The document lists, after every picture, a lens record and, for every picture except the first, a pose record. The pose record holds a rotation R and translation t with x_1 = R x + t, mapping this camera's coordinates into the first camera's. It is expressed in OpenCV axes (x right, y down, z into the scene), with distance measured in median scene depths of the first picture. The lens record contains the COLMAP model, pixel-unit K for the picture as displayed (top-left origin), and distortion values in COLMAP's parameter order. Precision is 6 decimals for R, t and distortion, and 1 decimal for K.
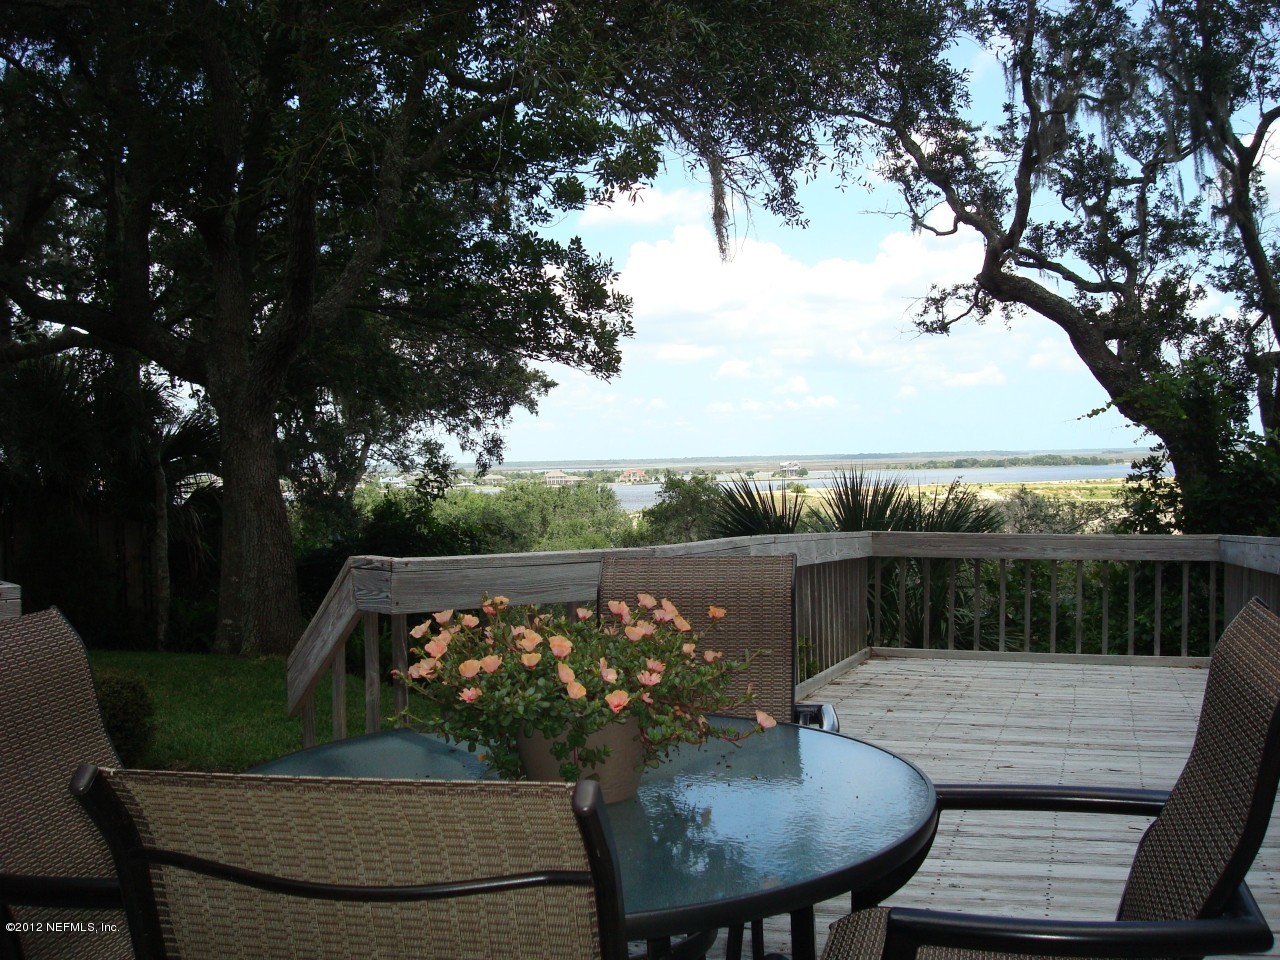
lens RADIAL K [[1320.6, 0, 642.2], [0, 1320.6, 473.3], [0, 0, 1]] dist [-0.110157, 0.000000]
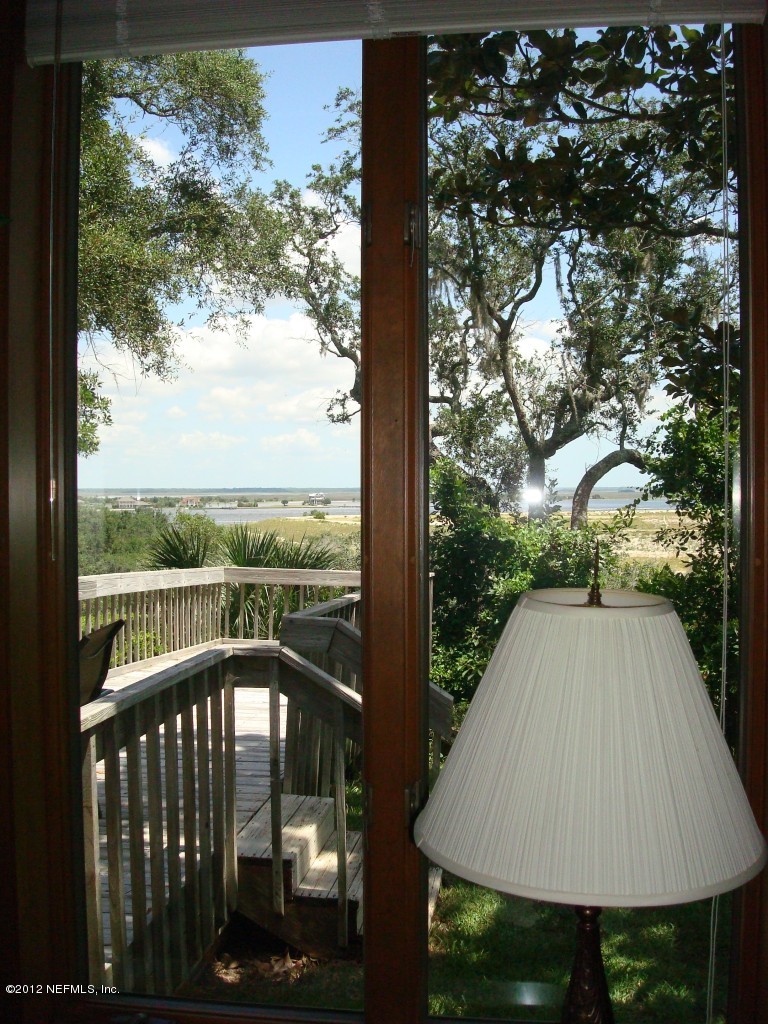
lens RADIAL K [[1056.5, 0, 387.4], [0, 1056.5, 513.0], [0, 0, 1]] dist [-0.110157, 0.000000]
pose [[0.984304, 0.017387, 0.175624, 0.082101], [-0.019309, 0.999771, 0.009240, -0.021637], [-0.175423, -0.012487, 0.984414, -0.176338]]
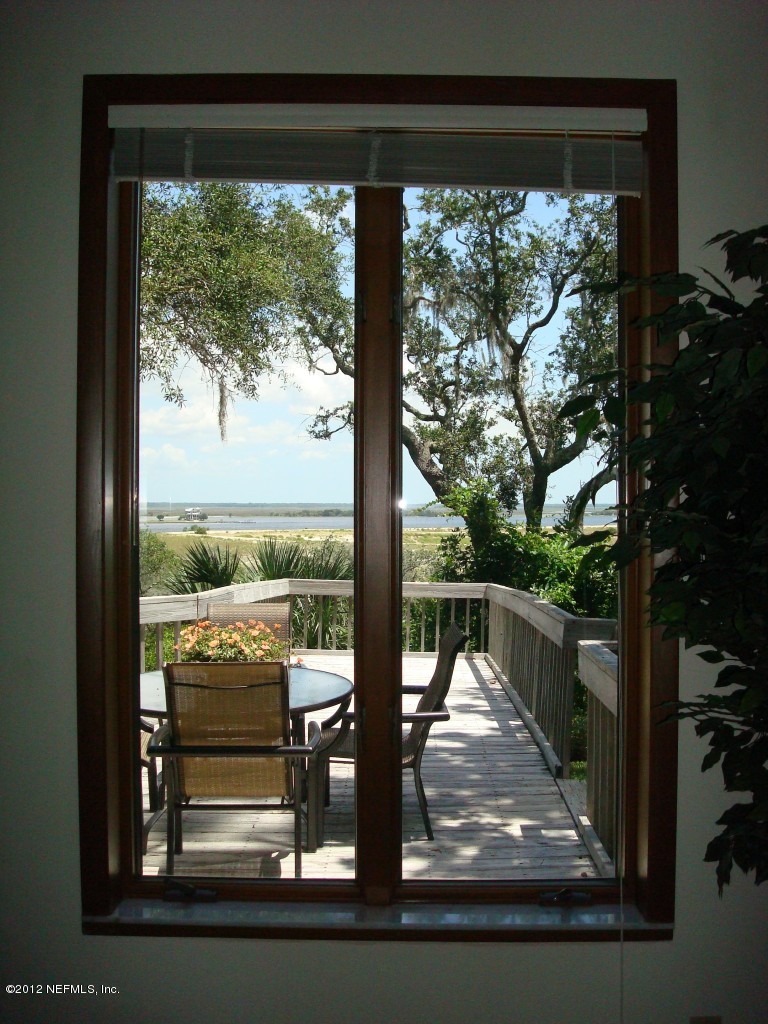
lens RADIAL K [[1056.5, 0, 381.2], [0, 1056.5, 517.6], [0, 0, 1]] dist [-0.110157, 0.000000]
pose [[0.958207, 0.023340, 0.285122, -0.054519], [-0.023313, 0.999722, -0.003487, -0.017891], [-0.285124, -0.003306, 0.958485, -0.177839]]
